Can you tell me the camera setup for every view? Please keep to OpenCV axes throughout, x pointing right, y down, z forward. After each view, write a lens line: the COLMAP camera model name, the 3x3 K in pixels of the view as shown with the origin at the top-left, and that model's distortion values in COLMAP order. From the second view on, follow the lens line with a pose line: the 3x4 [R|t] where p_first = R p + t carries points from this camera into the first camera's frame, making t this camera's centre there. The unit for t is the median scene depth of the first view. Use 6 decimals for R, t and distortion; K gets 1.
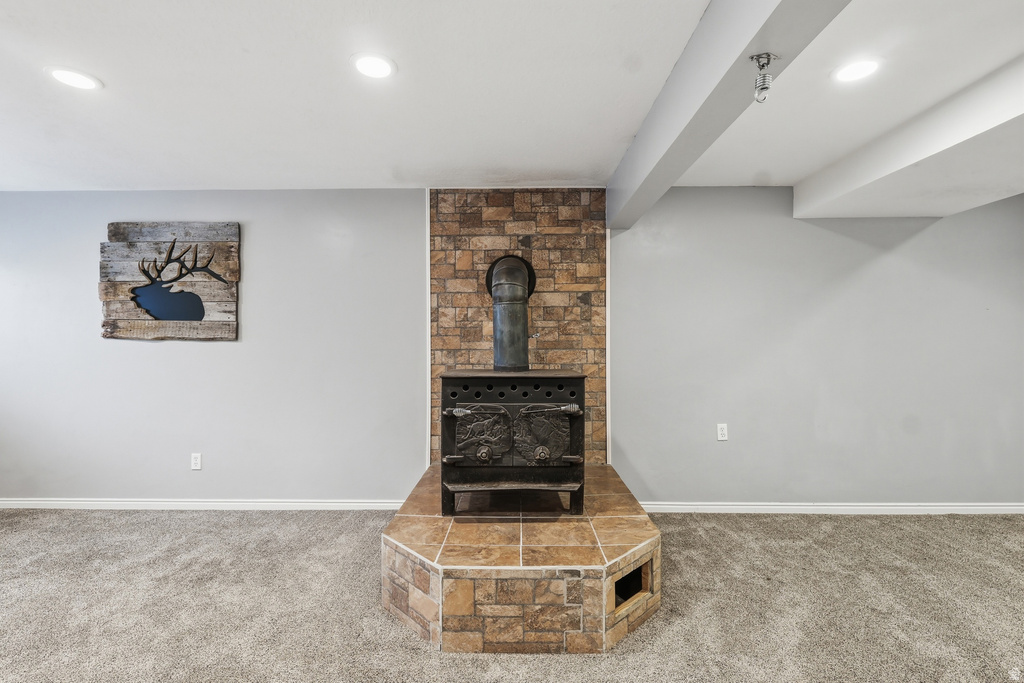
lens RADIAL K [[477.1, 0, 510.2], [0, 477.1, 341.0], [0, 0, 1]] dist [-0.001570, 0.001594]
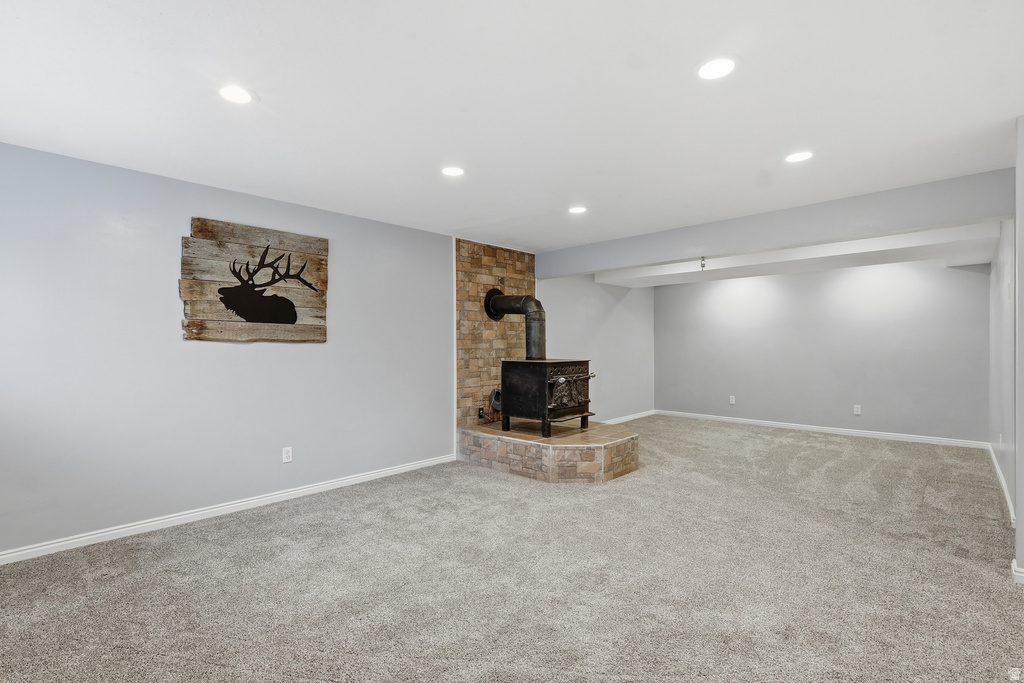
lens RADIAL K [[477.1, 0, 512.8], [0, 477.1, 341.9], [0, 0, 1]] dist [-0.001570, 0.001594]
pose [[0.671812, 0.002883, 0.740716, -1.124831], [-0.001095, 0.999995, -0.002899, 0.000582], [-0.740721, 0.001136, 0.671812, -0.098815]]
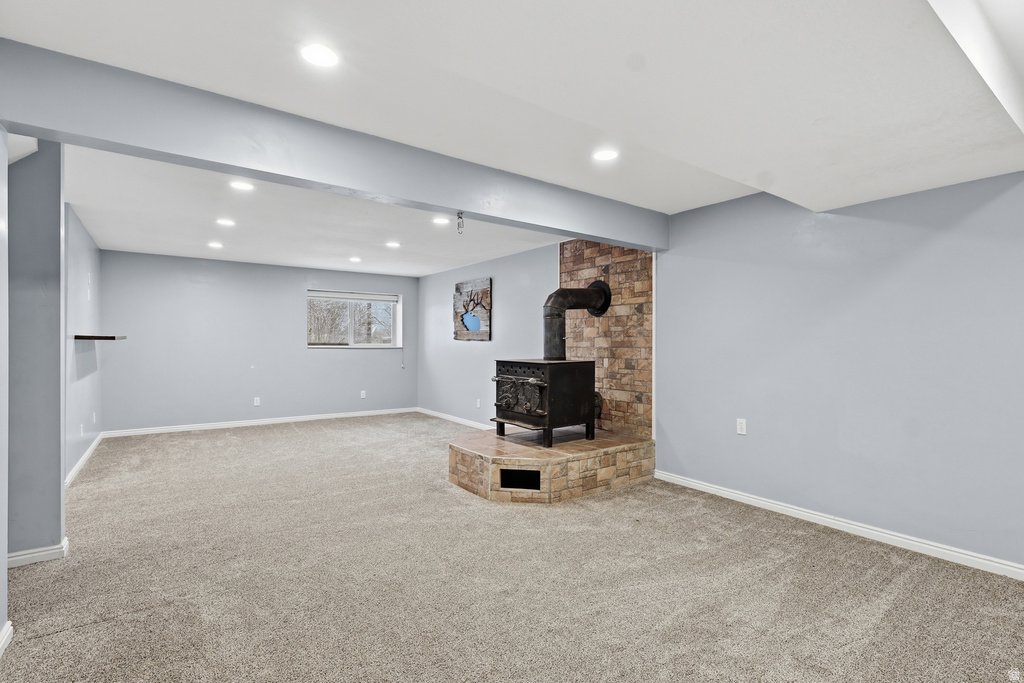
lens RADIAL K [[477.1, 0, 511.5], [0, 477.1, 341.7], [0, 0, 1]] dist [-0.001570, 0.001594]
pose [[0.600714, 0.002522, -0.799460, 0.978962], [-0.000176, 0.999995, 0.003023, -0.002907], [0.799464, -0.001675, 0.600712, -0.055674]]
